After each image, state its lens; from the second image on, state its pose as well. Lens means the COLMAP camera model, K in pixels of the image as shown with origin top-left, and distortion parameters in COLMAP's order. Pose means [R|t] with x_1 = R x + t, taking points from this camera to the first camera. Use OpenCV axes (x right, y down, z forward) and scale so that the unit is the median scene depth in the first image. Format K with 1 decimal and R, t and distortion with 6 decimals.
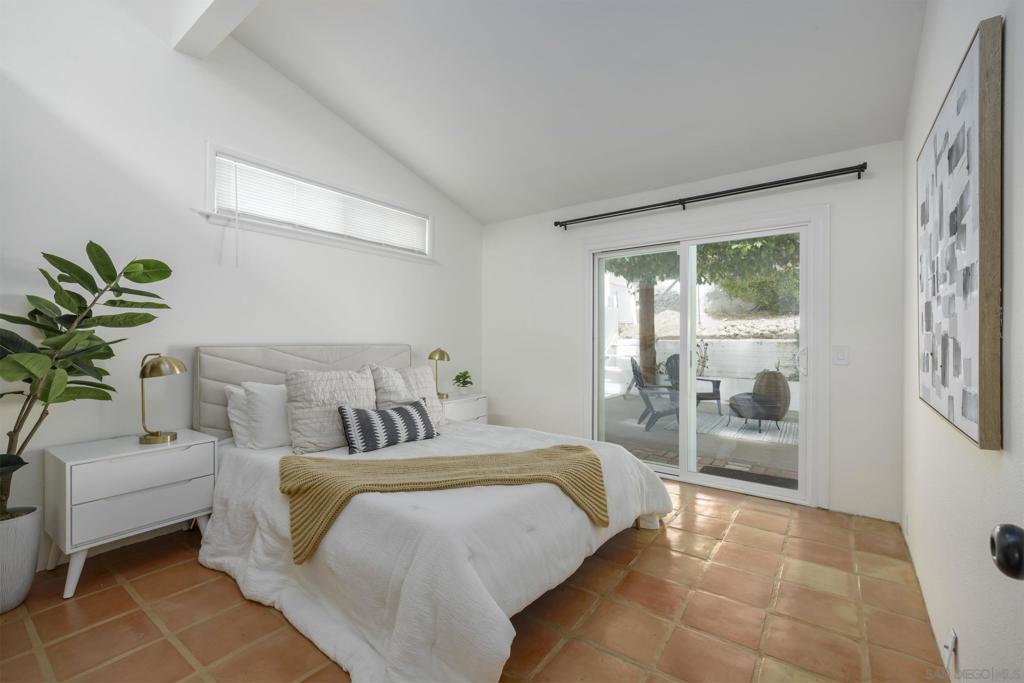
lens RADIAL K [[421.8, 0, 511.4], [0, 421.8, 341.4], [0, 0, 1]] dist [-0.012030, -0.001659]
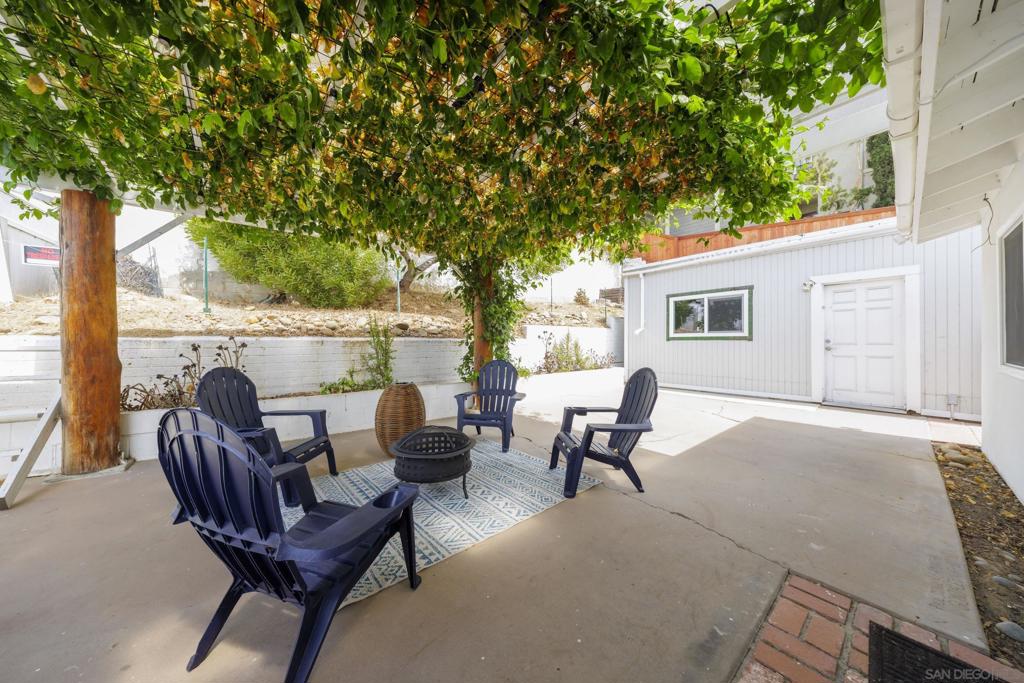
lens RADIAL K [[325.6, 0, 511.0], [0, 325.6, 339.2], [0, 0, 1]] dist [-0.001320, 0.000033]
pose [[0.226188, 0.001238, 0.974083, 0.105532], [-0.000641, 0.999999, -0.001121, -0.001145], [-0.974083, -0.000371, 0.226189, 0.529169]]
